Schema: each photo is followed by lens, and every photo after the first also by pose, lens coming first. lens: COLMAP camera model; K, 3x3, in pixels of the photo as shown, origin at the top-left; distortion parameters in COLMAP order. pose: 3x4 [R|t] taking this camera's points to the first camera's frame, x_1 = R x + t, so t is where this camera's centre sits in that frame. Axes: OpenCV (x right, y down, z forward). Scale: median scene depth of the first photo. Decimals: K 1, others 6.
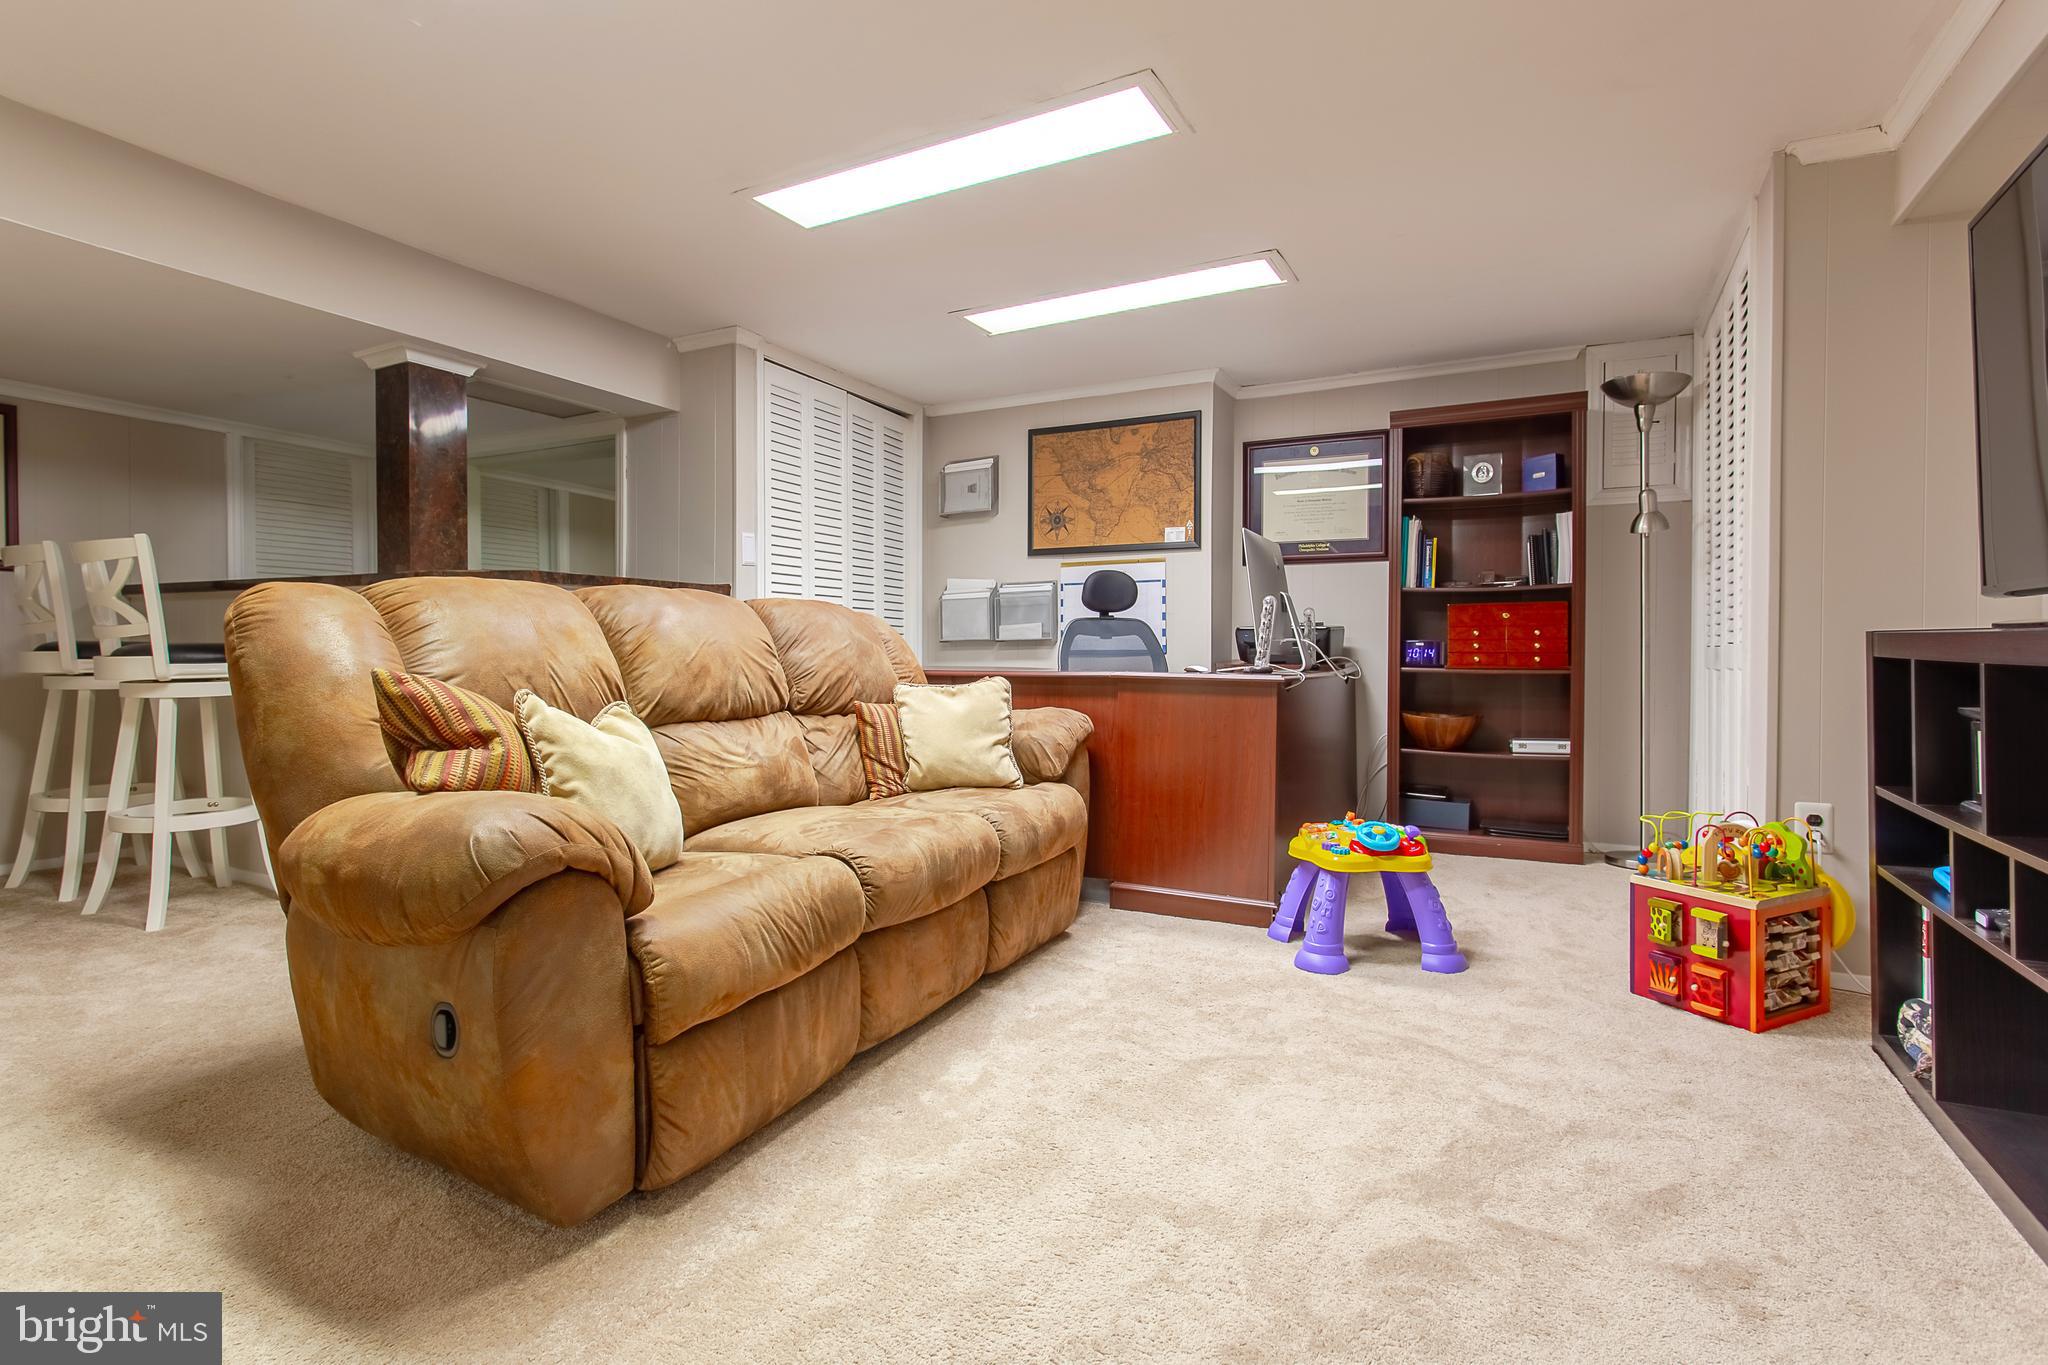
lens RADIAL K [[1027.8, 0, 948.1], [0, 1027.8, 668.9], [0, 0, 1]] dist [0.000981, 0.000141]
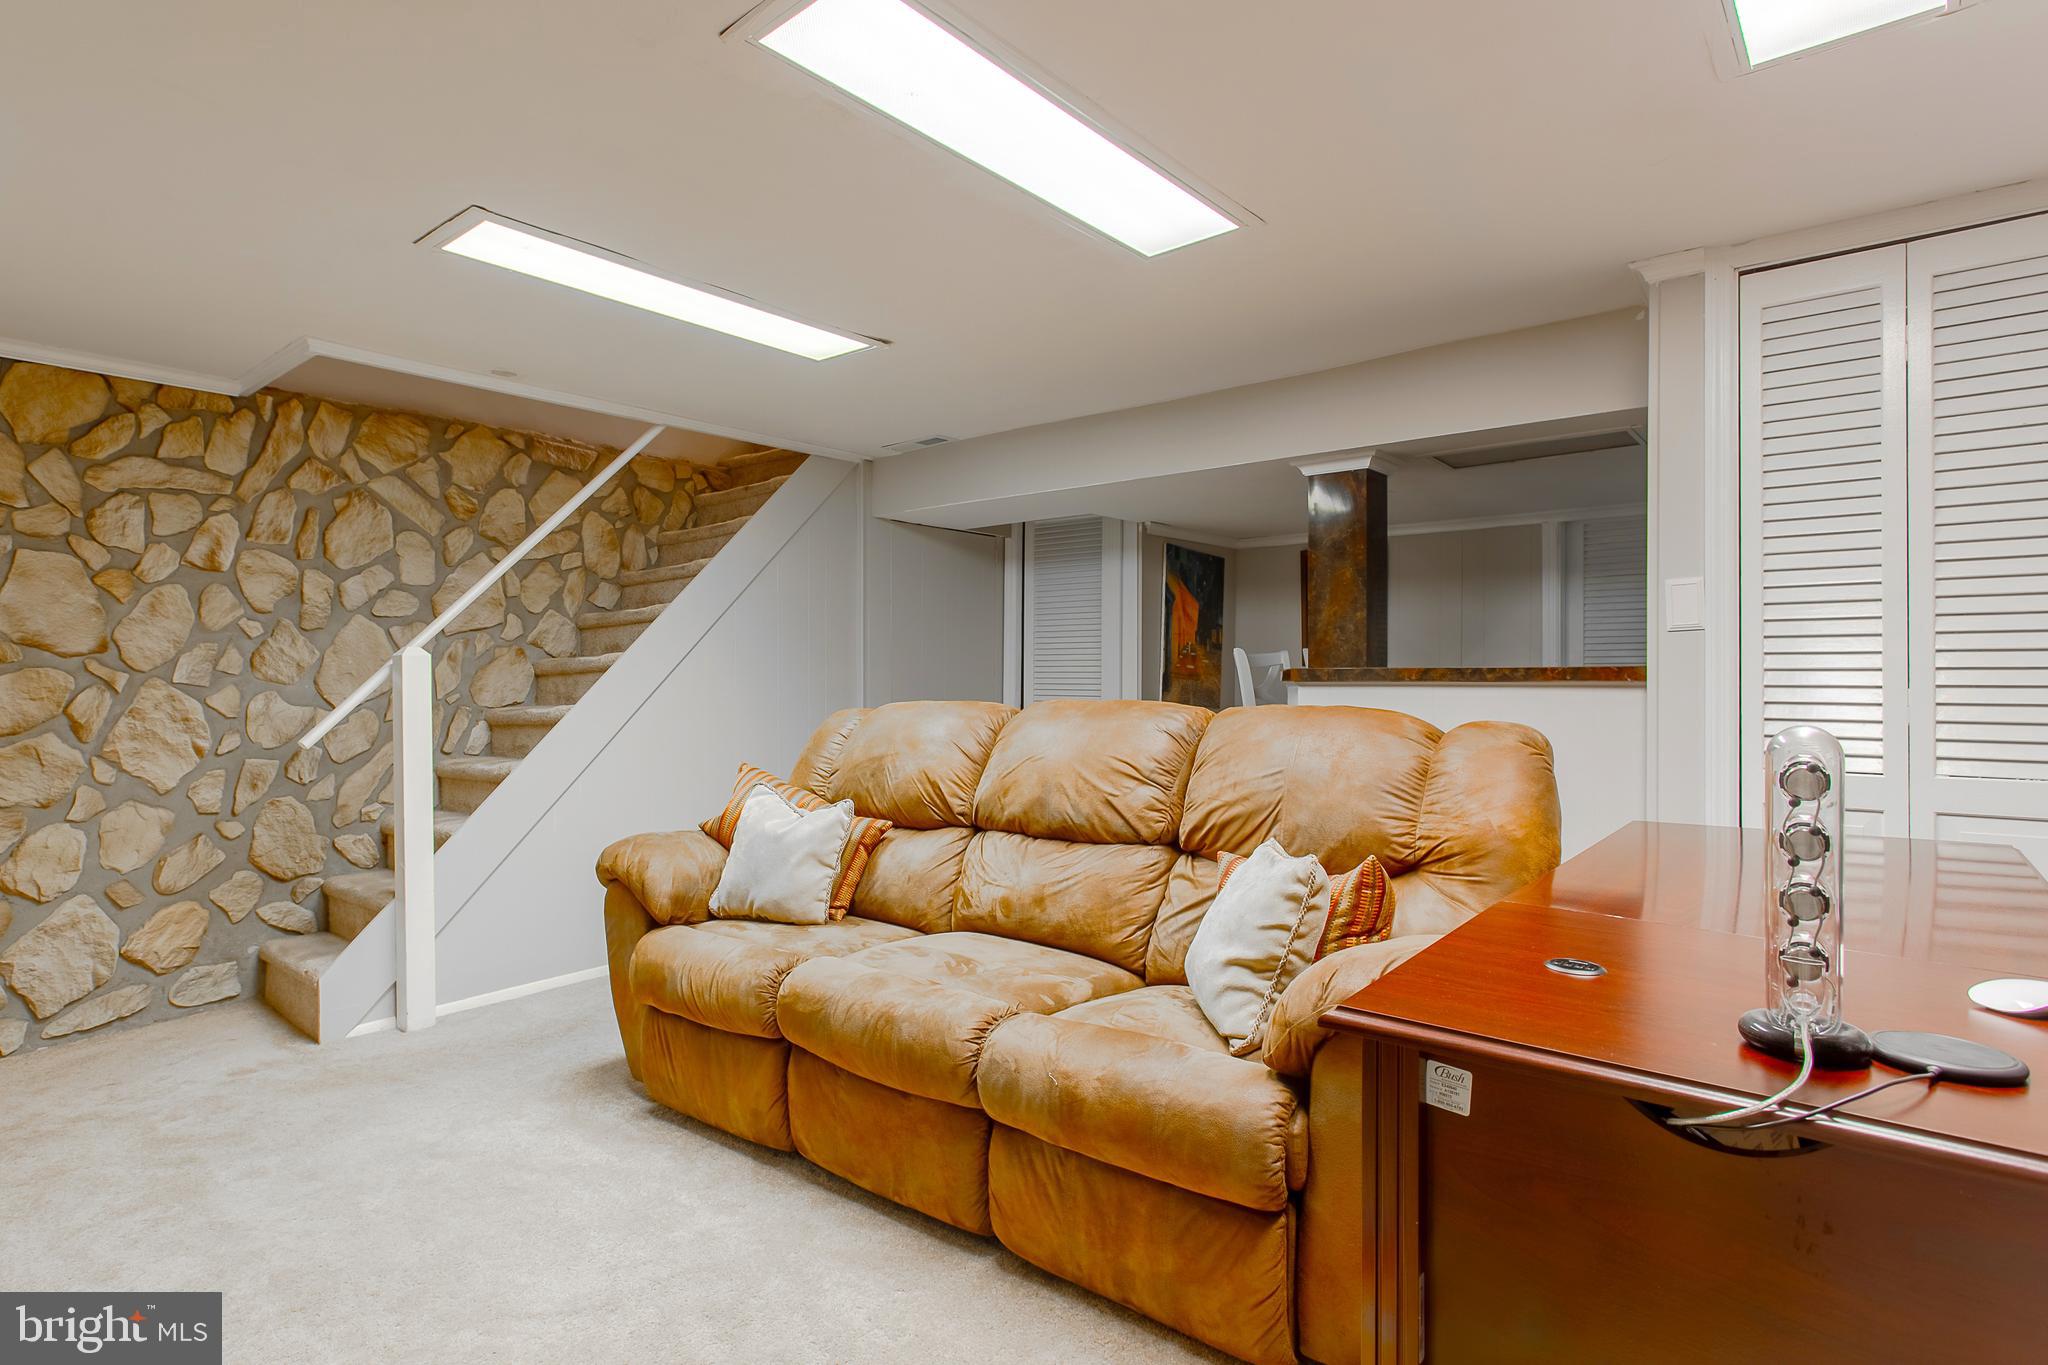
lens RADIAL K [[1014.6, 0, 1021.5], [0, 1014.6, 675.6], [0, 0, 1]] dist [-0.000236, -0.000103]
pose [[-0.167261, -0.005358, -0.985898, 0.446843], [-0.018360, 0.999829, -0.002319, -0.061436], [0.985742, 0.017714, -0.167331, 0.678586]]
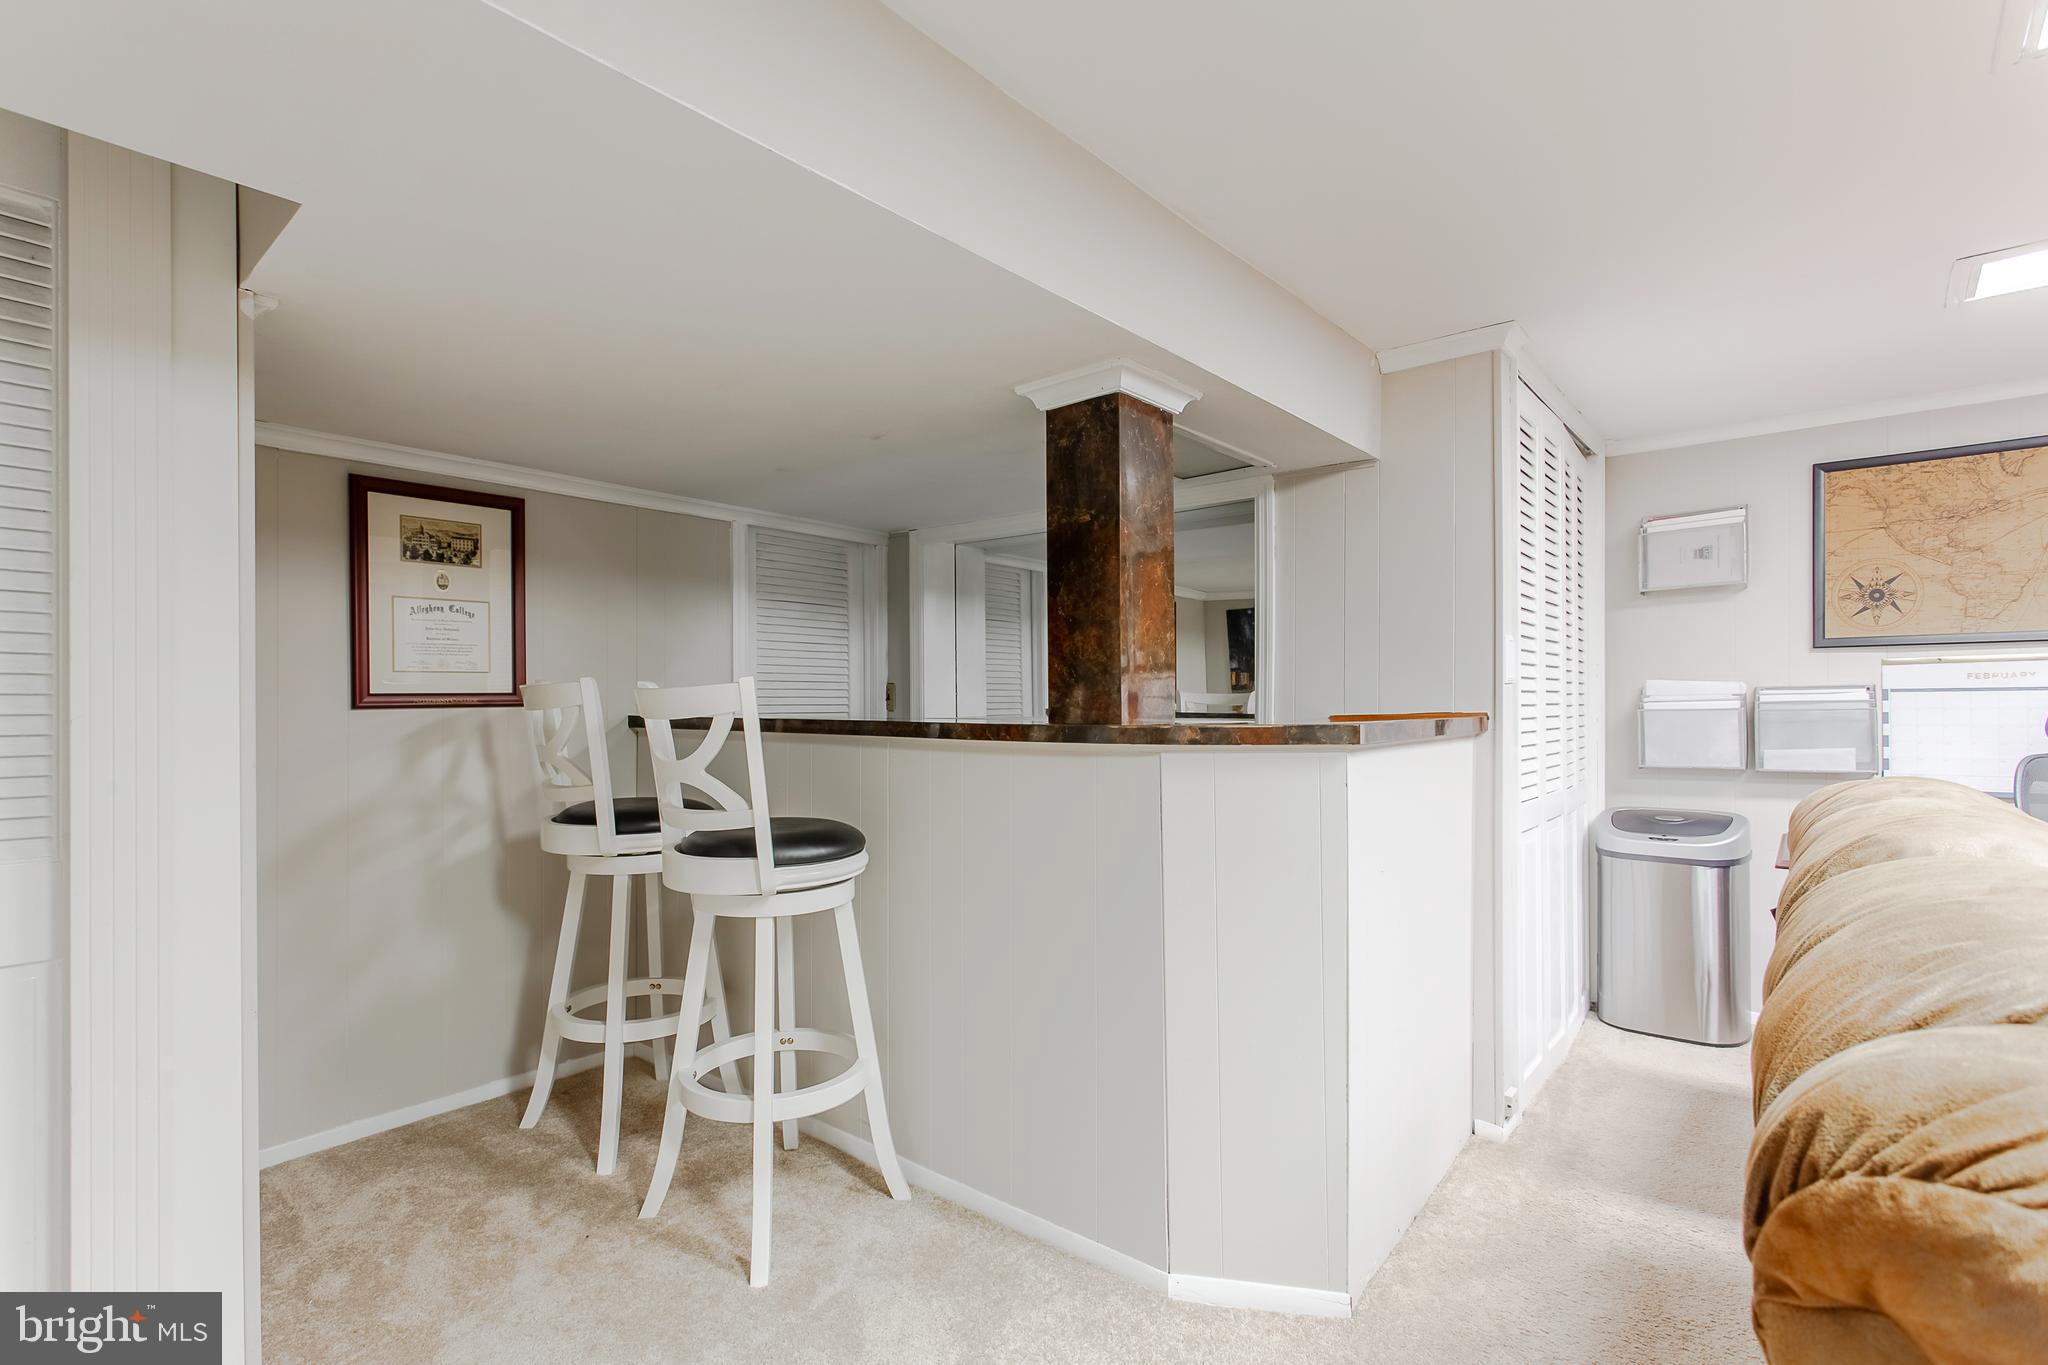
lens RADIAL K [[975.4, 0, 1021.2], [0, 975.4, 699.8], [0, 0, 1]] dist [0.001552, -0.000139]
pose [[0.985022, -0.013243, -0.171919, -0.371776], [0.008838, 0.999613, -0.026359, -0.071401], [0.172202, 0.024445, 0.984758, 0.306165]]
